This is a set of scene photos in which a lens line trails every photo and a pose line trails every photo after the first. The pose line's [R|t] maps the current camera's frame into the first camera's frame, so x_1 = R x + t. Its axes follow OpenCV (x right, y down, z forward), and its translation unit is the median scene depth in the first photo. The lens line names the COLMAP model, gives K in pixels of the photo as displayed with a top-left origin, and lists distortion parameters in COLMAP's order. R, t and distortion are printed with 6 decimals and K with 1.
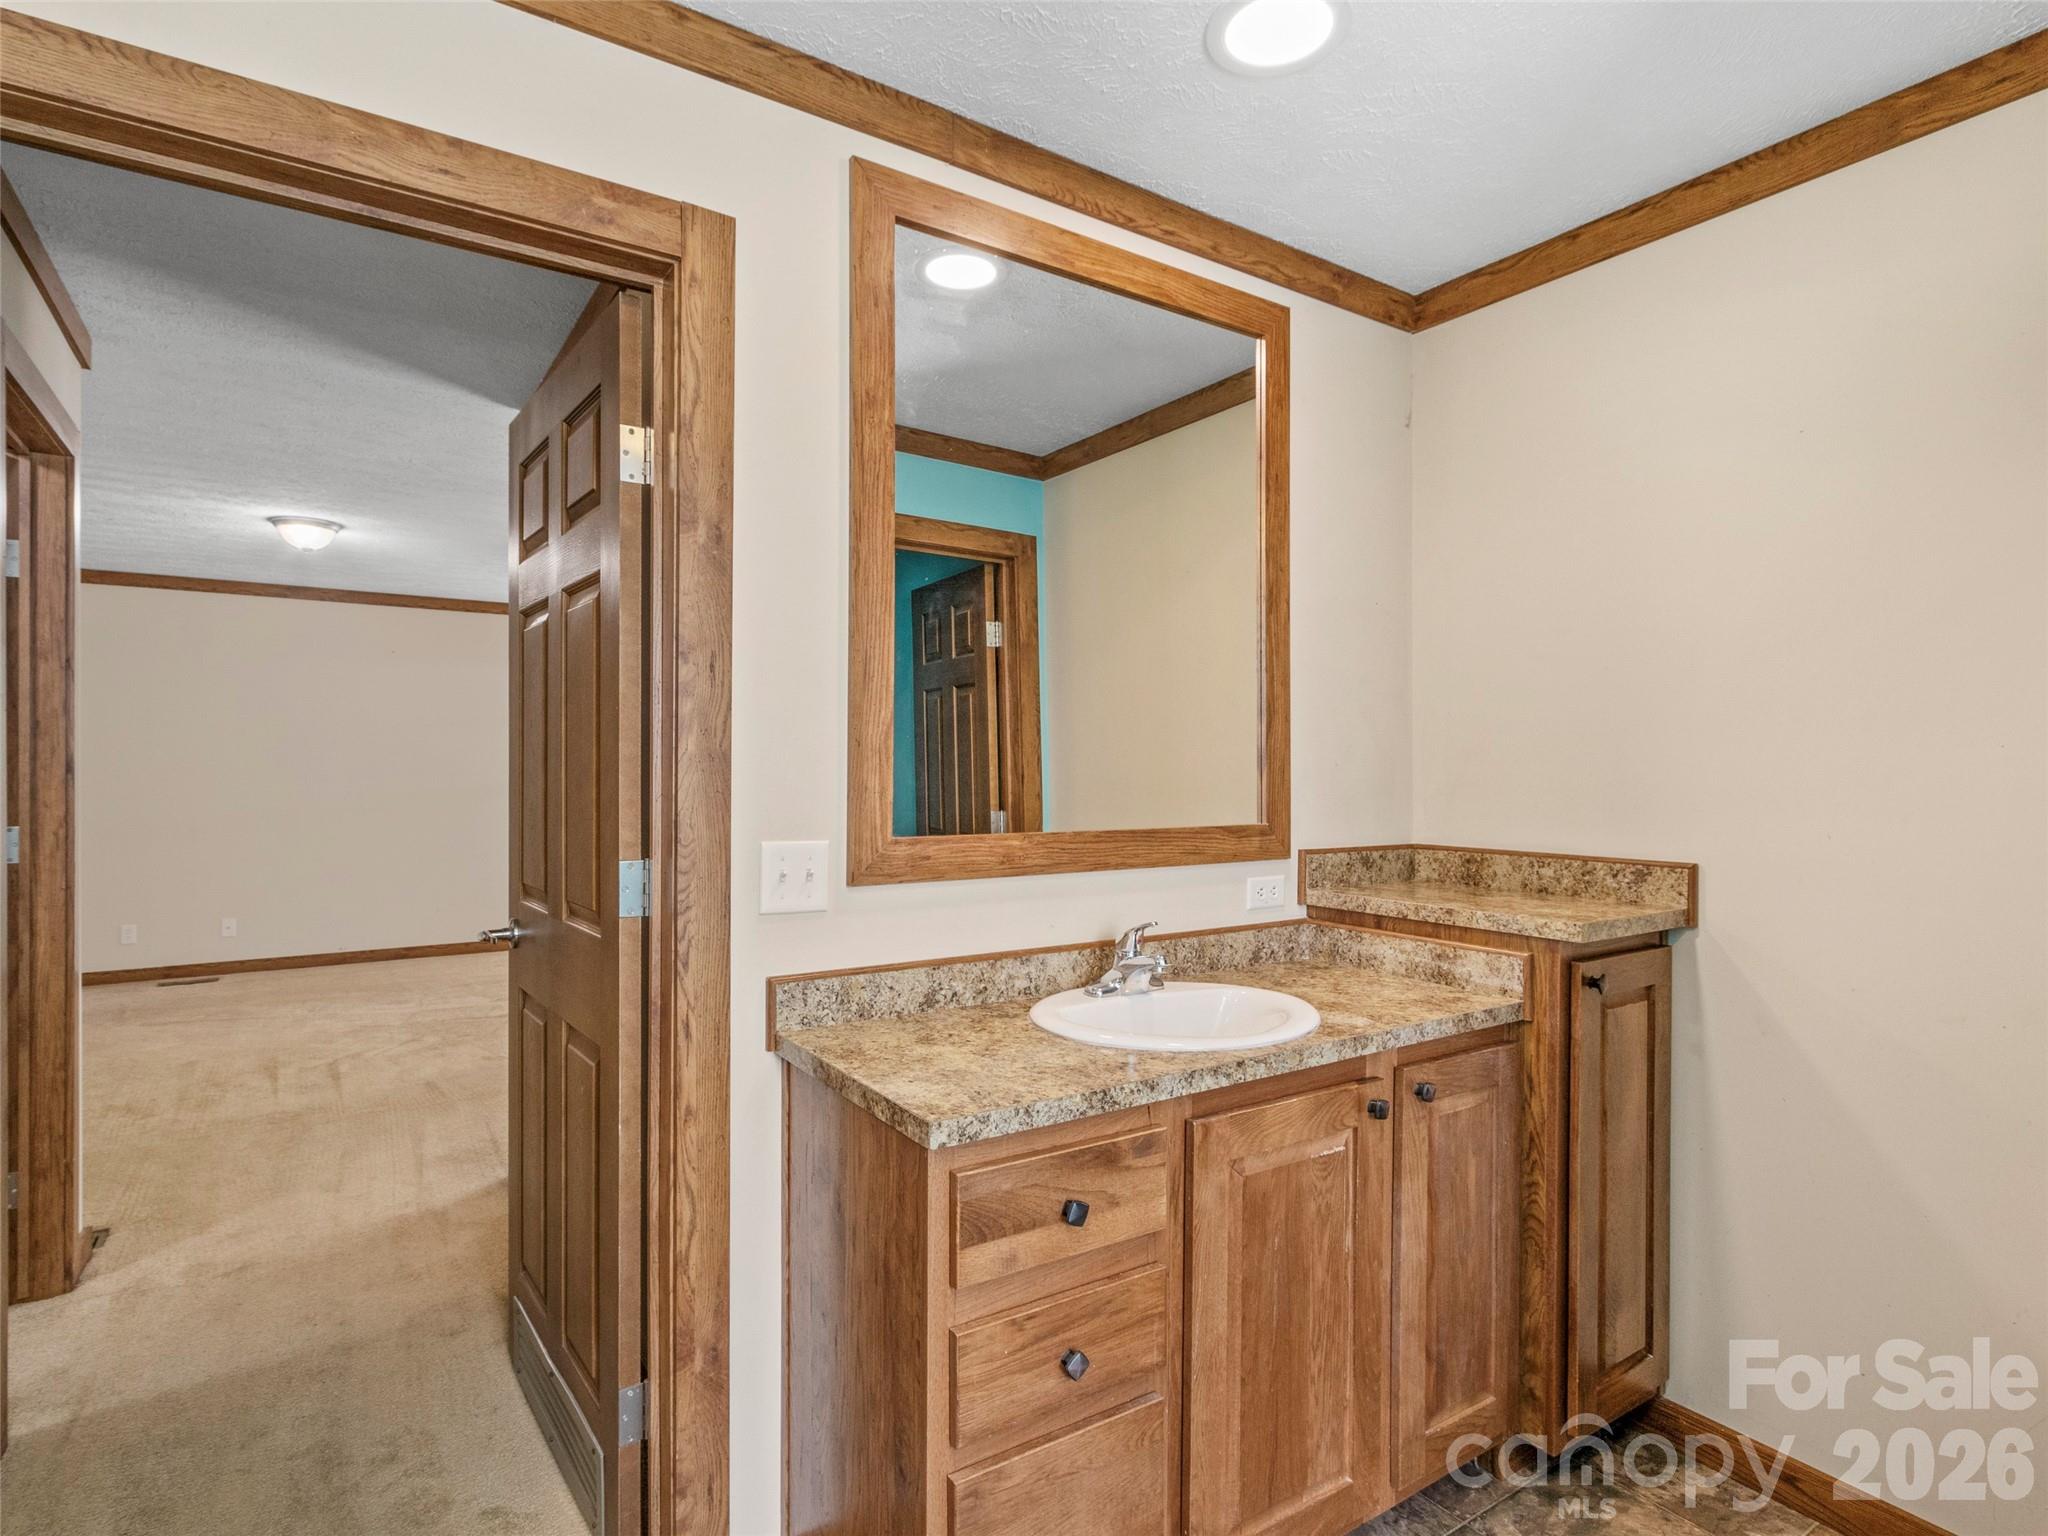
lens RADIAL K [[1060.2, 0, 1015.8], [0, 1060.2, 774.5], [0, 0, 1]] dist [0.004729, 0.000933]
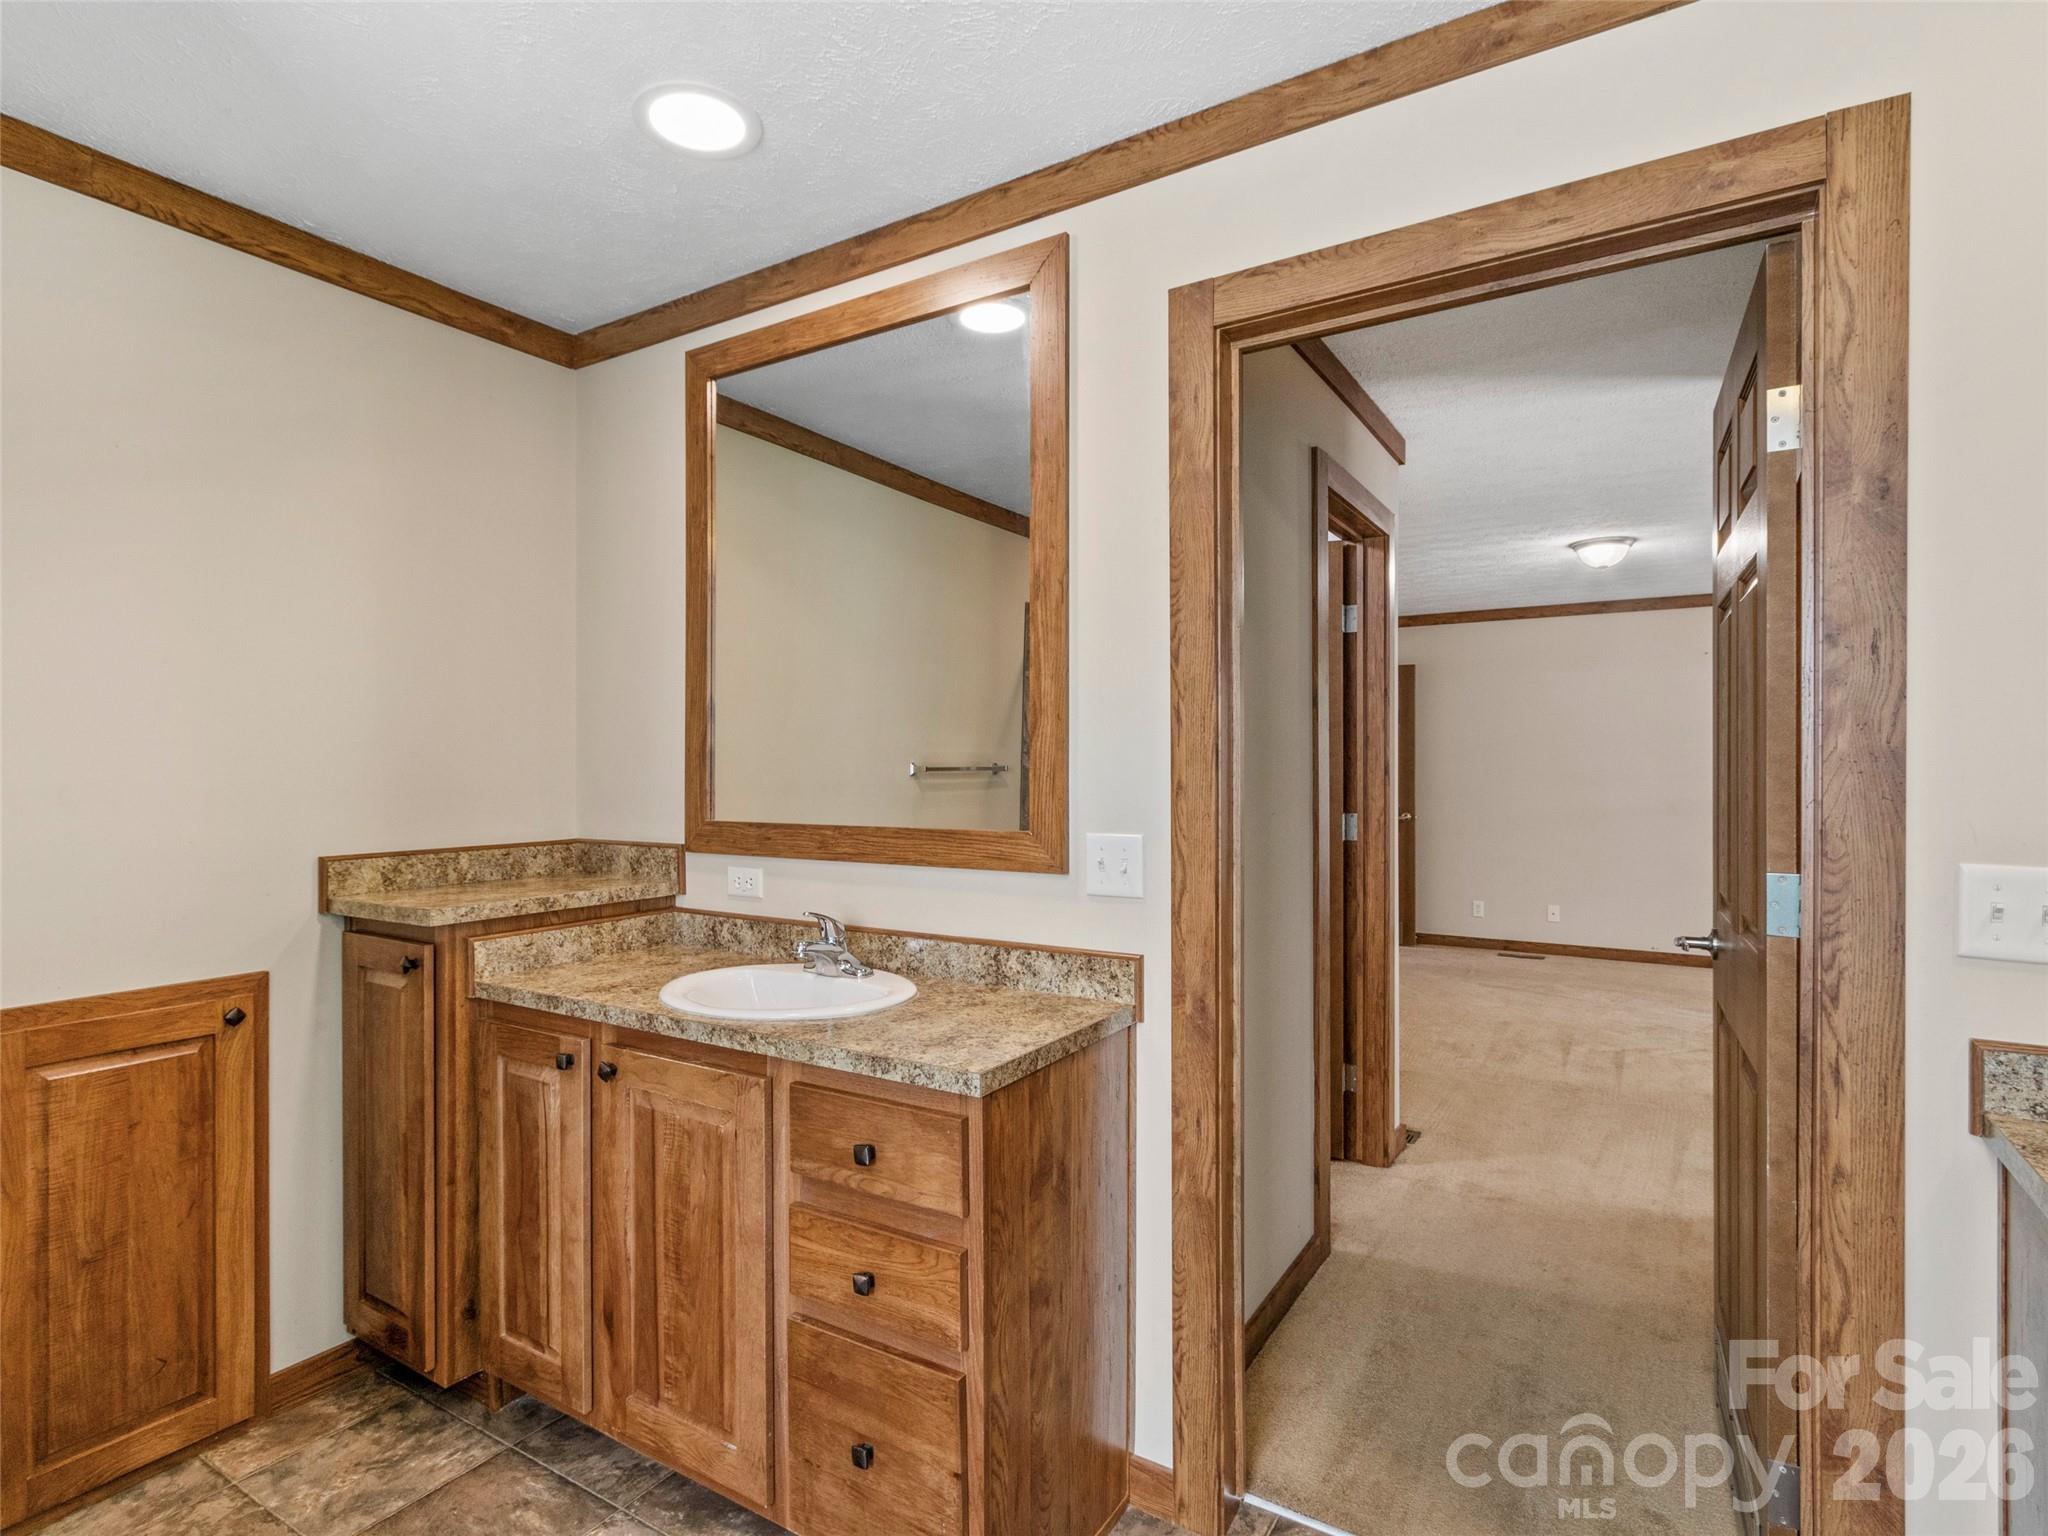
lens RADIAL K [[1060.2, 0, 1015.8], [0, 1060.2, 774.5], [0, 0, 1]] dist [0.004729, 0.000933]
pose [[0.427983, 0.002805, -0.903783, 0.113255], [-0.006104, 0.999981, 0.000213, 0.001156], [0.903766, 0.005425, 0.427992, 0.021519]]
